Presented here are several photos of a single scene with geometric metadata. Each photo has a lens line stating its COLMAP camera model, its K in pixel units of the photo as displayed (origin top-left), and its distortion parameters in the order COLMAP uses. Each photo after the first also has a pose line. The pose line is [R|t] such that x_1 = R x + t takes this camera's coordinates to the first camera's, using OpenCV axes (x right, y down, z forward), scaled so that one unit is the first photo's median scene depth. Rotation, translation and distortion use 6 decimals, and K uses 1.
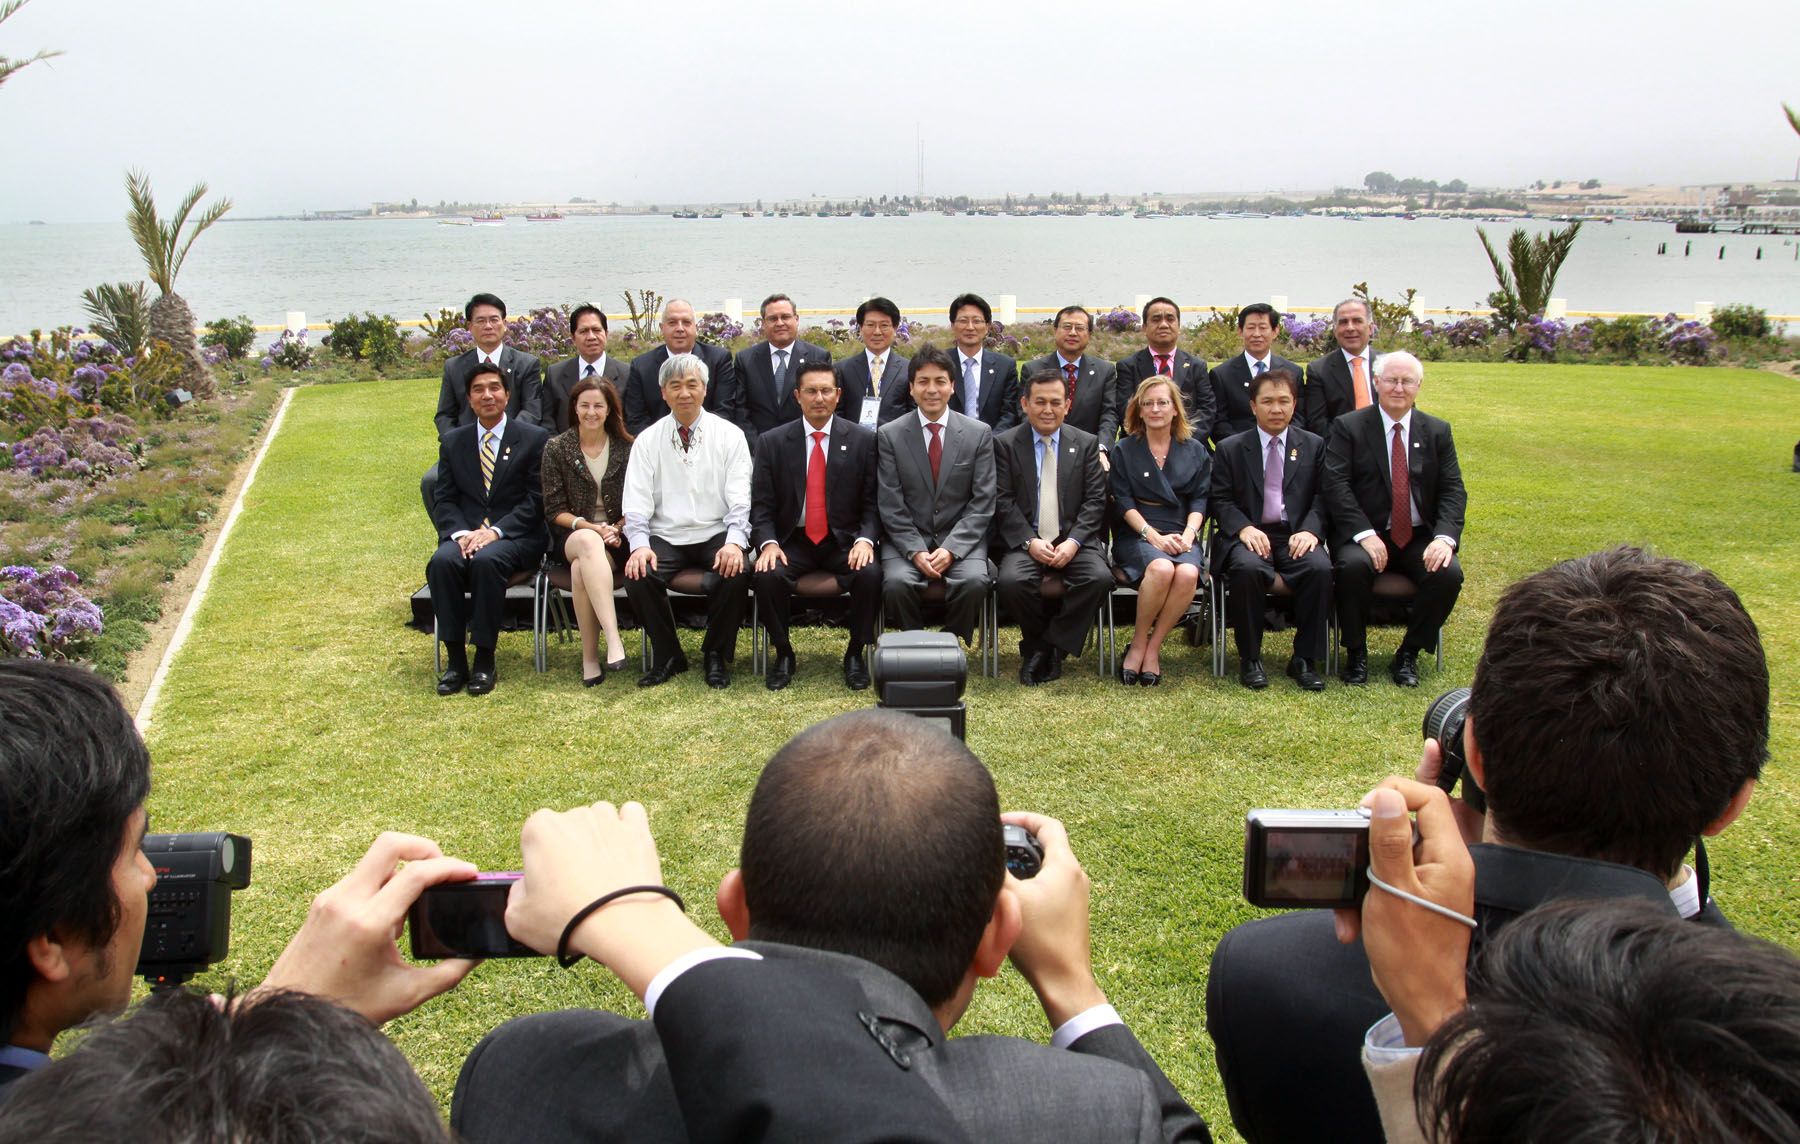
lens RADIAL K [[1522.2, 0, 884.6], [0, 1522.2, 575.4], [0, 0, 1]] dist [-0.083275, 0.026138]
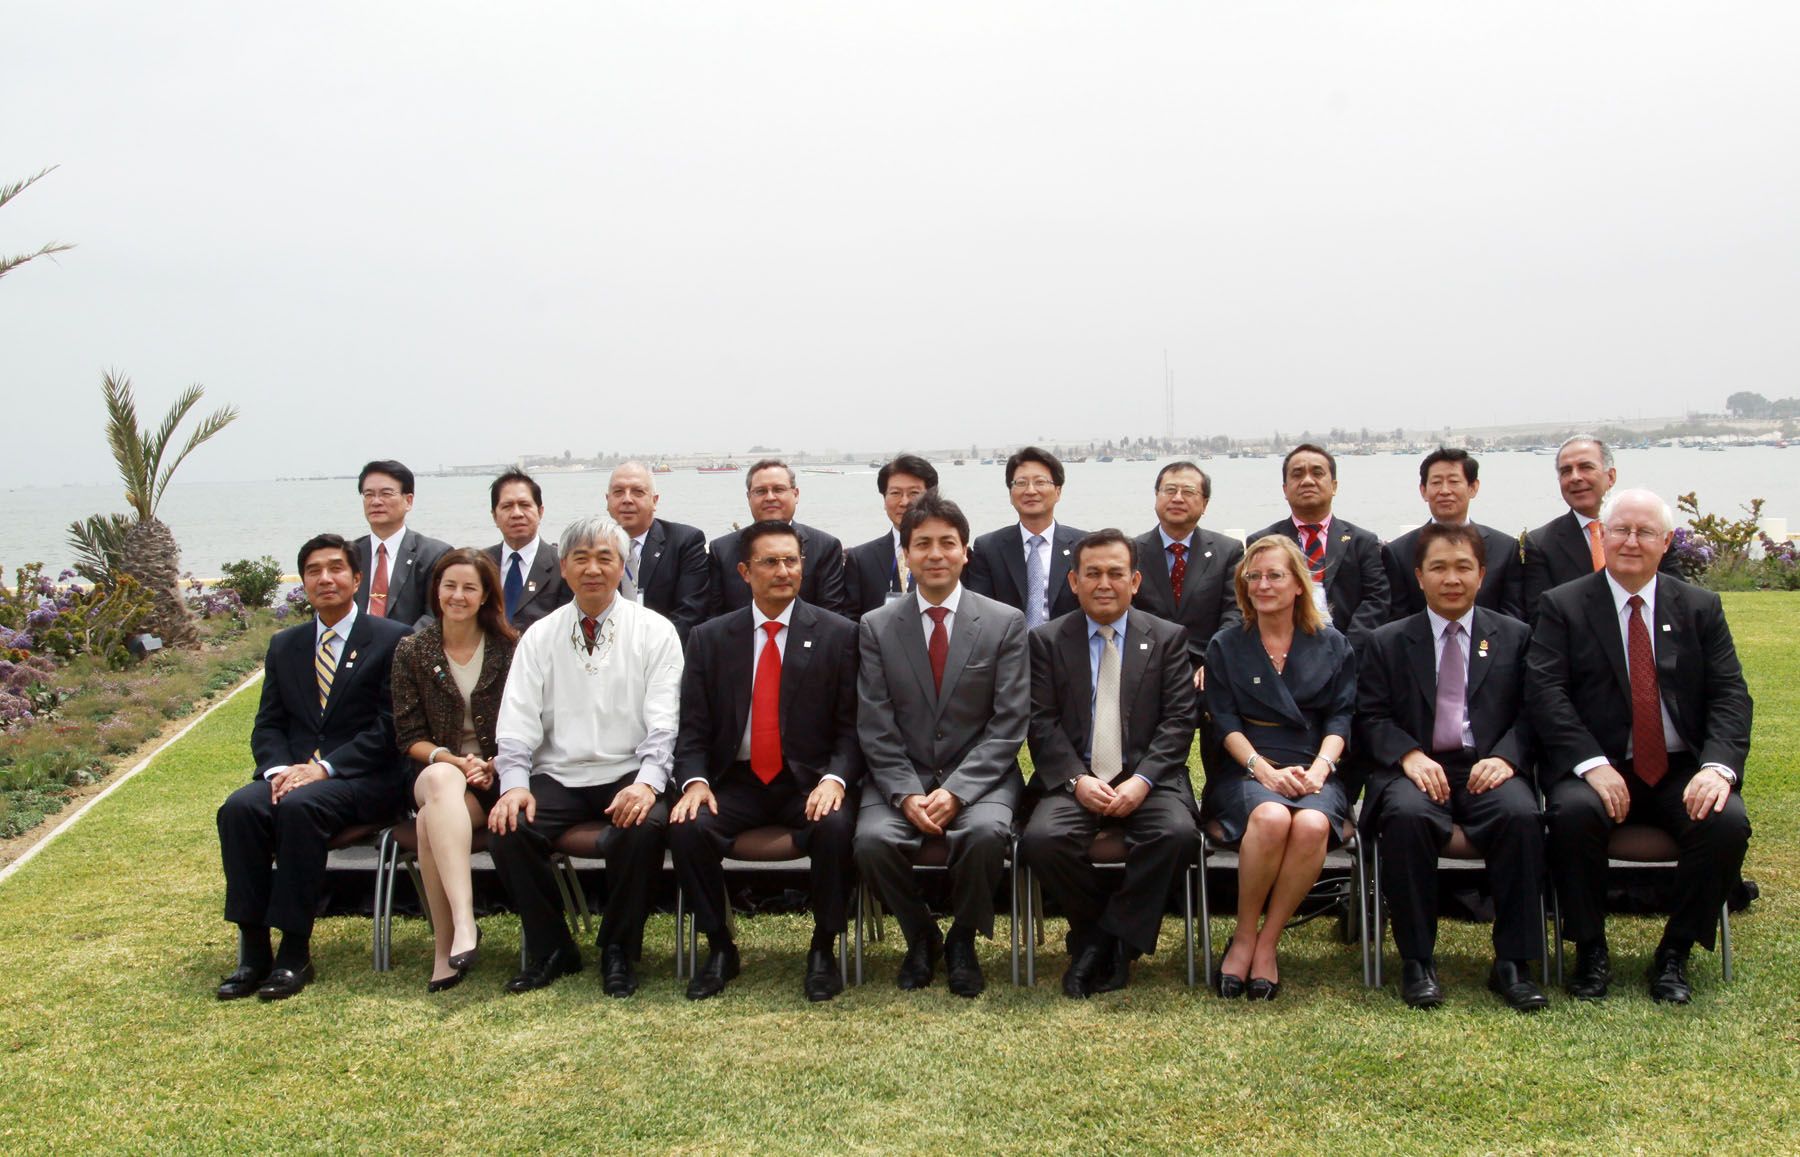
lens RADIAL K [[1877.7, 0, 913.9], [0, 1877.7, 569.9], [0, 0, 1]] dist [-0.063232, 0.000000]
pose [[0.993485, -0.014666, -0.113018, 0.117506], [-0.005377, 0.984548, -0.175032, 0.031490], [0.113839, 0.174500, 0.978055, 0.165723]]
